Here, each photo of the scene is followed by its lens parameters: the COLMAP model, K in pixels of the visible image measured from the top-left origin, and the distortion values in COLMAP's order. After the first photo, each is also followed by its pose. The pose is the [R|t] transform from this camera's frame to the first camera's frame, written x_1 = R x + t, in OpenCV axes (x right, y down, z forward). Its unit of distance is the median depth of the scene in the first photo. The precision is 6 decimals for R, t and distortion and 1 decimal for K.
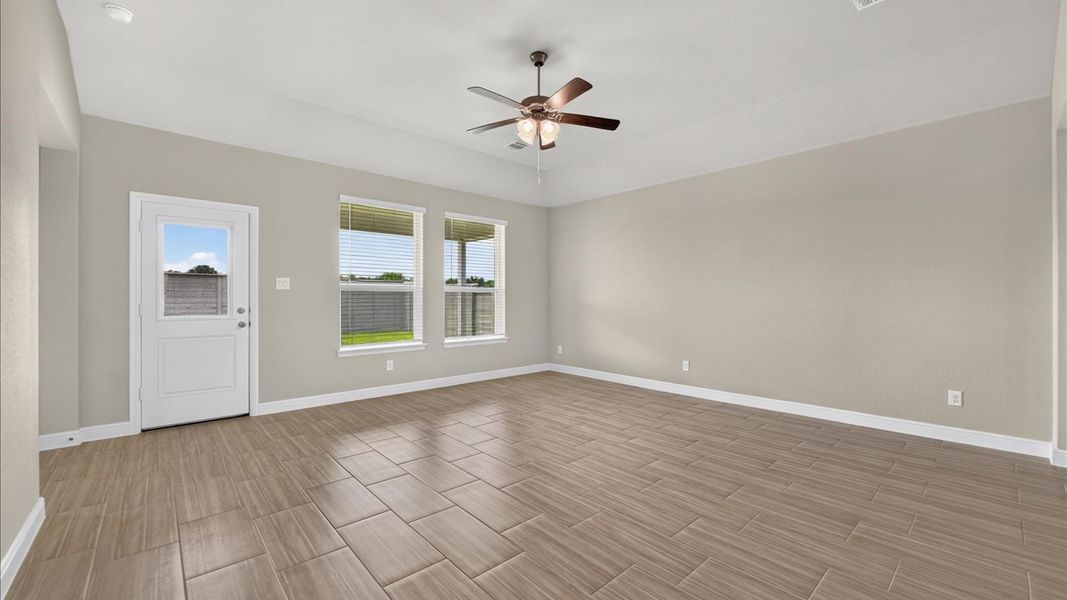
lens RADIAL K [[425.5, 0, 541.2], [0, 425.5, 299.5], [0, 0, 1]] dist [-0.013663, -0.000505]
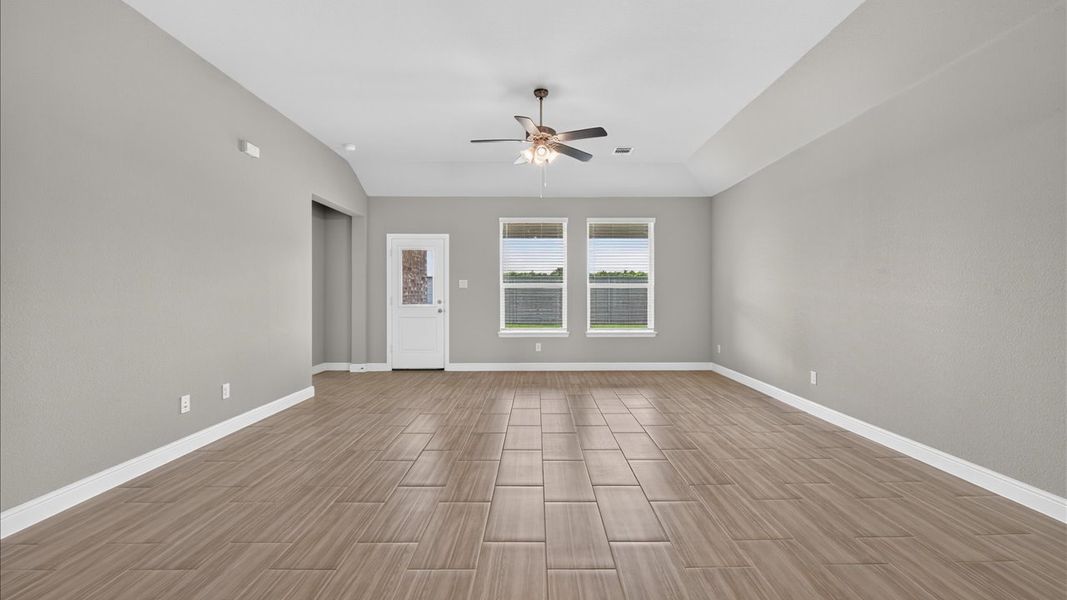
lens RADIAL K [[425.5, 0, 539.5], [0, 425.5, 294.6], [0, 0, 1]] dist [-0.013663, -0.000505]
pose [[0.748119, 0.000929, -0.663564, 0.593416], [-0.002118, 0.999997, -0.000988, 0.000692], [0.663561, 0.002145, 0.748119, 0.073774]]
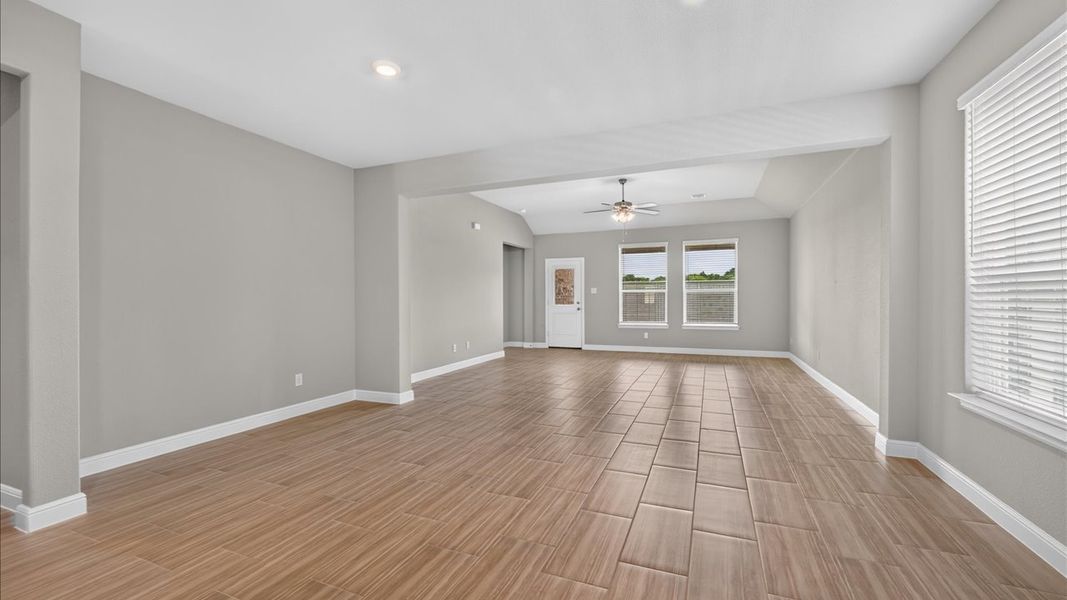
lens RADIAL K [[425.5, 0, 541.7], [0, 425.5, 288.8], [0, 0, 1]] dist [-0.013663, -0.000505]
pose [[0.444972, -0.020919, -0.895300, 1.274576], [0.003098, 0.999757, -0.021820, -0.000527], [0.895539, 0.006936, 0.444929, -0.216723]]
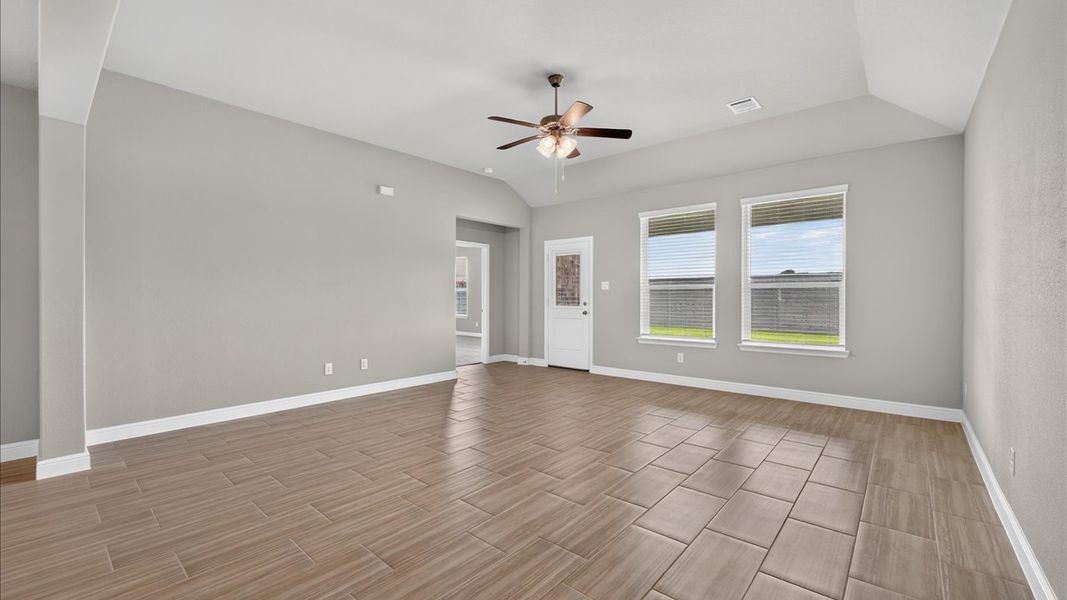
lens RADIAL K [[425.5, 0, 537.8], [0, 425.5, 307.1], [0, 0, 1]] dist [-0.013663, -0.000505]
pose [[0.134641, 0.028698, -0.990479, 0.827394], [-0.003179, 0.999588, 0.028530, -0.006167], [0.990889, -0.000692, 0.134677, 0.604160]]
